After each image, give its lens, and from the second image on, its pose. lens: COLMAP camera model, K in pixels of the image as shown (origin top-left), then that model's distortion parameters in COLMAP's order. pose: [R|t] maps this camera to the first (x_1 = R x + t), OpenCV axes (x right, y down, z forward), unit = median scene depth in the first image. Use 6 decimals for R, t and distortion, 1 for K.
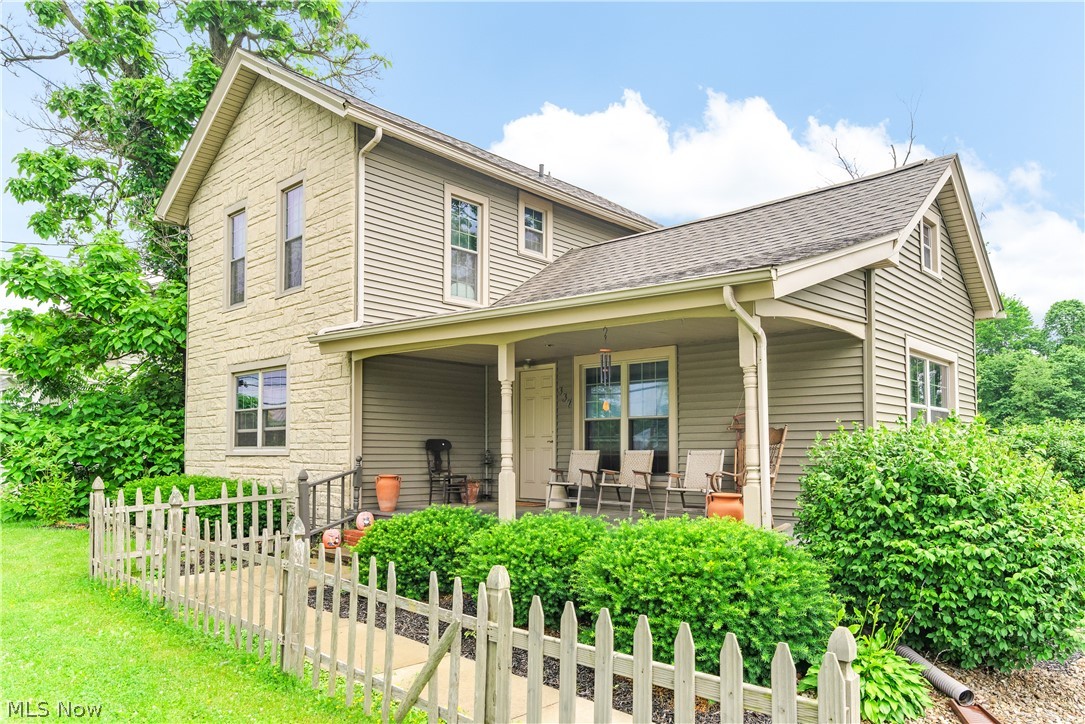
lens RADIAL K [[738.5, 0, 543.8], [0, 738.5, 418.1], [0, 0, 1]] dist [0.032950, 0.001174]
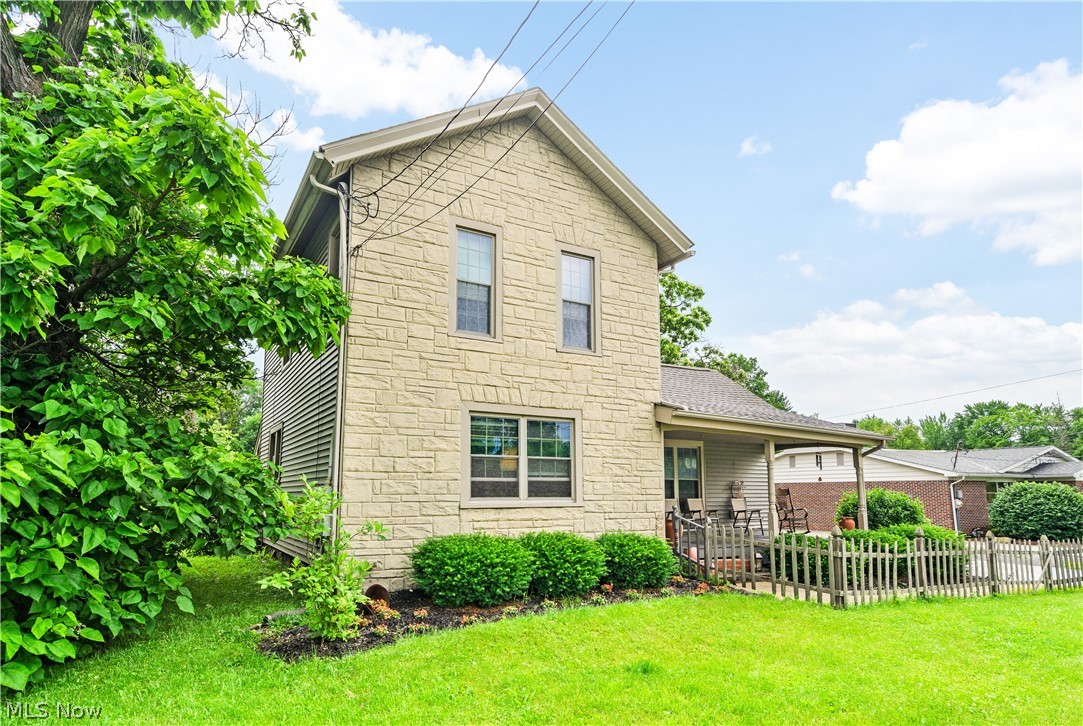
lens RADIAL K [[636.5, 0, 499.4], [0, 636.5, 413.5], [0, 0, 1]] dist [0.001295, 0.000157]
pose [[0.296296, 0.115569, 0.948078, -1.258411], [-0.046549, 0.993220, -0.106525, 0.021693], [-0.953961, -0.012569, 0.299666, 0.853053]]
